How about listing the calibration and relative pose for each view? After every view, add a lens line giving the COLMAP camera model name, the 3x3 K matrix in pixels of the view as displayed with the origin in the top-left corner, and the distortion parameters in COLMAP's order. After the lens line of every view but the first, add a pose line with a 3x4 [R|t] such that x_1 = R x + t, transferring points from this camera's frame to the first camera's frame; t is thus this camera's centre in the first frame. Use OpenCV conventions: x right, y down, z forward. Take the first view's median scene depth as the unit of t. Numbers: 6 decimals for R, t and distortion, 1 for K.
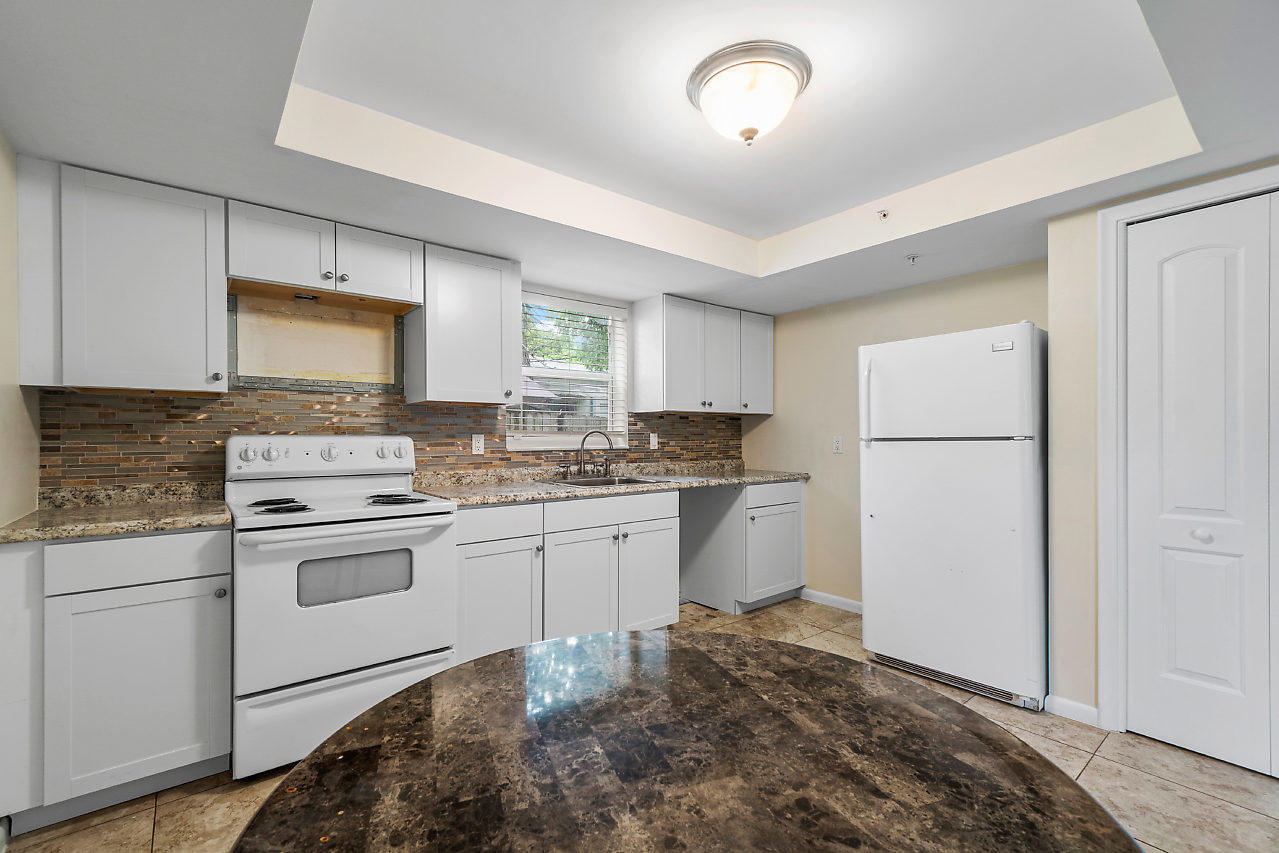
lens RADIAL K [[550.1, 0, 609.7], [0, 550.1, 426.0], [0, 0, 1]] dist [-0.004225, 0.000715]
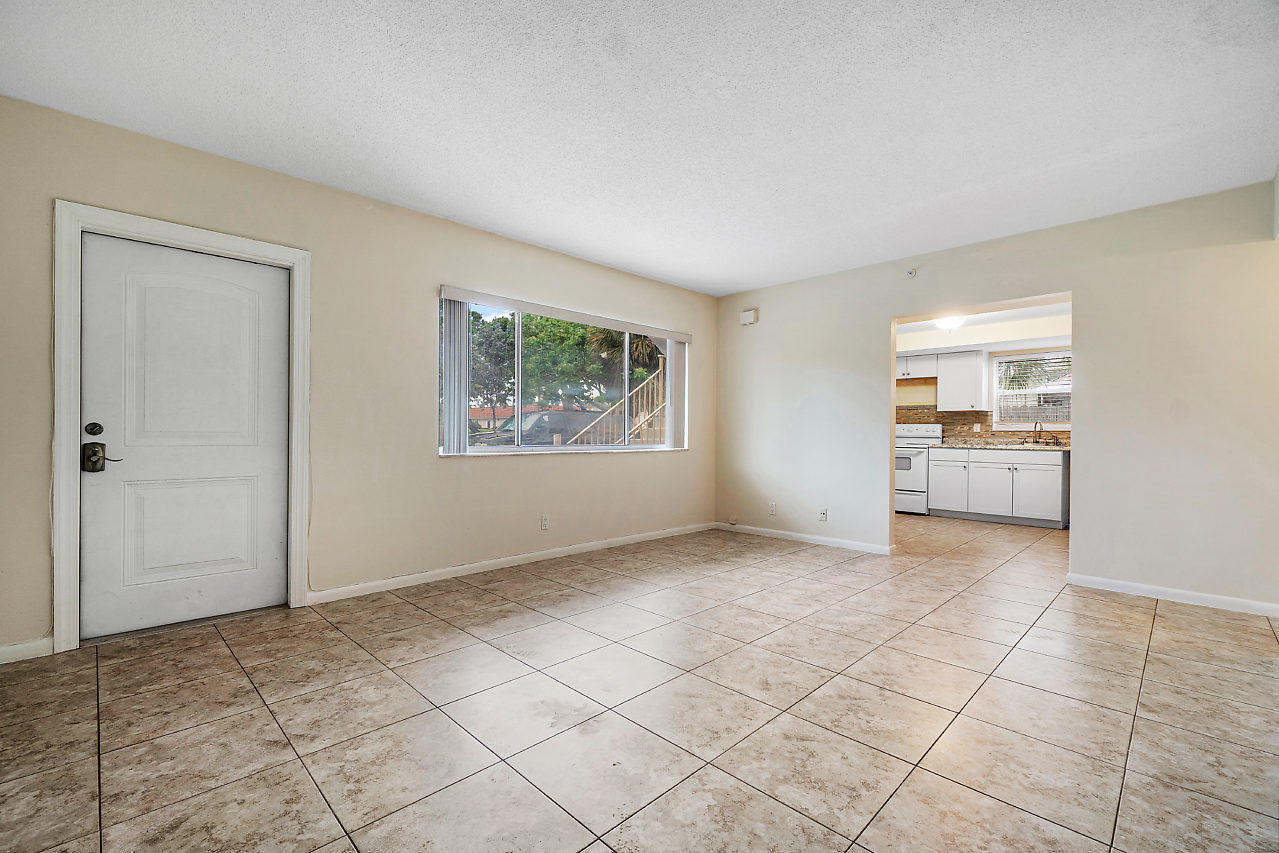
lens RADIAL K [[550.1, 0, 625.1], [0, 550.1, 424.5], [0, 0, 1]] dist [-0.004225, 0.000715]
pose [[0.131592, -0.010762, -0.991245, 2.219350], [0.013542, 0.999867, -0.009058, 0.025969], [0.991211, -0.012231, 0.131721, -0.929361]]
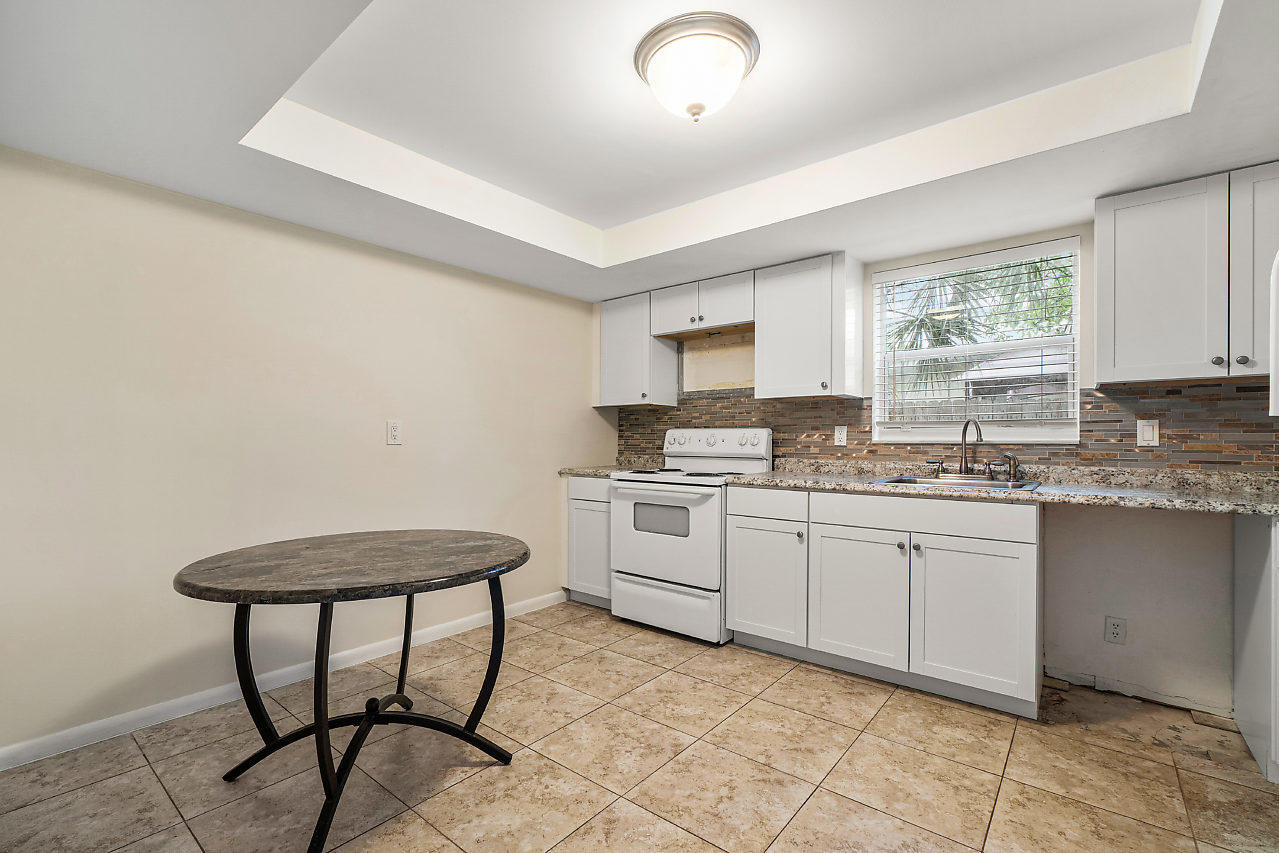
lens RADIAL K [[550.1, 0, 627.4], [0, 550.1, 424.0], [0, 0, 1]] dist [-0.004225, 0.000715]
pose [[0.223897, -0.024416, -0.974307, 0.802348], [0.015764, 0.999646, -0.021428, 0.032036], [0.974485, -0.010561, 0.224202, 0.449887]]
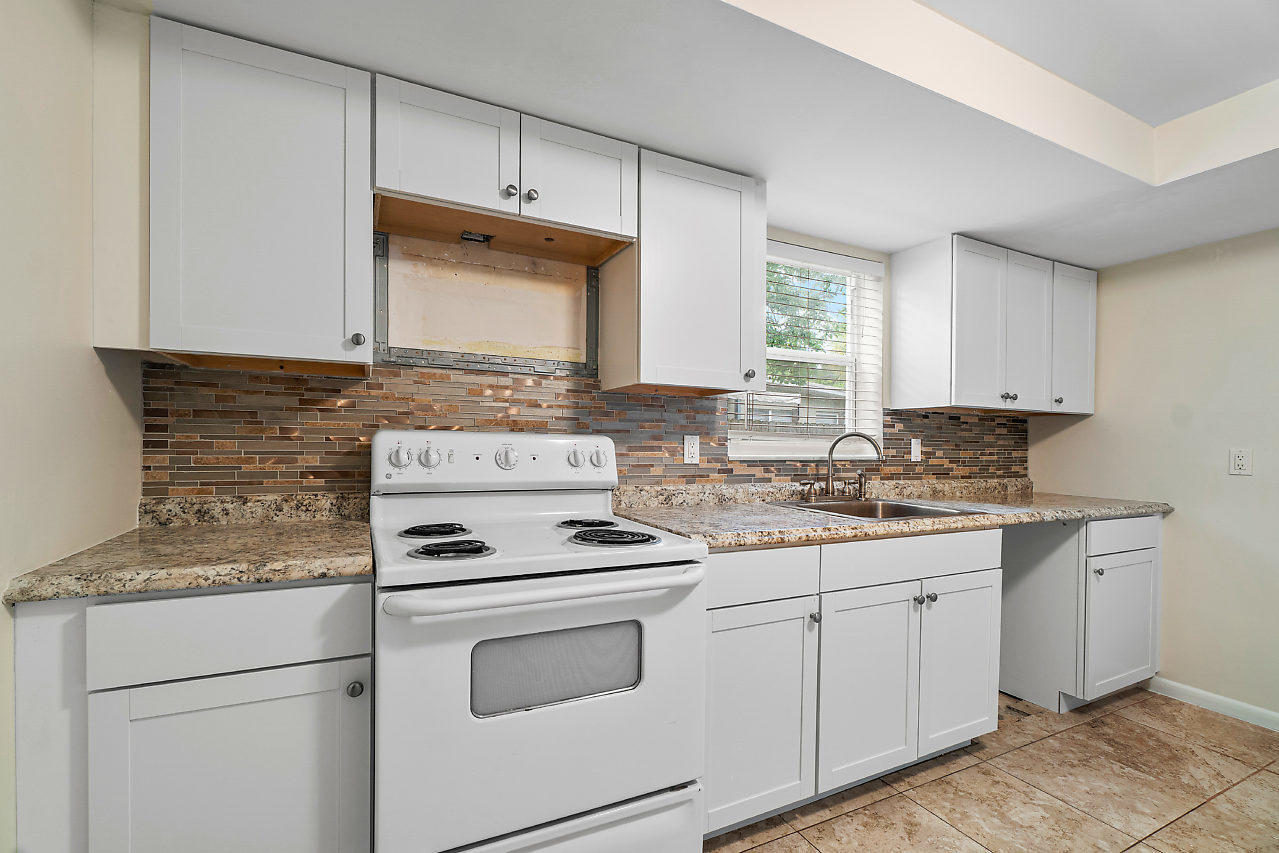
lens RADIAL K [[550.1, 0, 621.3], [0, 550.1, 441.5], [0, 0, 1]] dist [-0.004225, 0.000715]
pose [[0.978297, 0.017741, -0.206446, -0.215881], [-0.014238, 0.999729, 0.018441, 0.013315], [0.206717, -0.015101, 0.978284, 0.337470]]
